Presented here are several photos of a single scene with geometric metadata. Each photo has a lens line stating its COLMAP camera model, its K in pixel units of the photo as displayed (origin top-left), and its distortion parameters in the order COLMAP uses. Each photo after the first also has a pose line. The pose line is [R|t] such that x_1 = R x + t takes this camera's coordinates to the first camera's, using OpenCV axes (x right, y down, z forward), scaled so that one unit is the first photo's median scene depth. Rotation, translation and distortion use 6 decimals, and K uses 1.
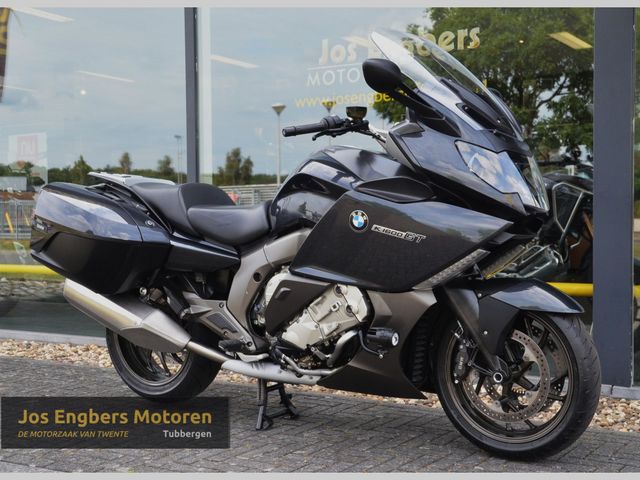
lens RADIAL K [[869.0, 0, 348.0], [0, 869.0, 262.1], [0, 0, 1]] dist [0.000945, 0.559449]
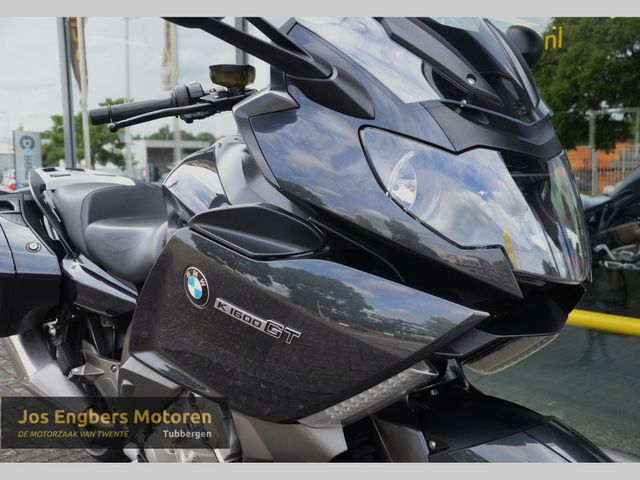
lens RADIAL K [[678.0, 0, 341.7], [0, 678.0, 253.6], [0, 0, 1]] dist [-0.066781, -0.001474]
pose [[0.964741, 0.025926, -0.261921, 0.190346], [-0.007913, 0.997544, 0.069596, -0.090937], [0.263082, -0.065069, 0.962577, 0.604967]]
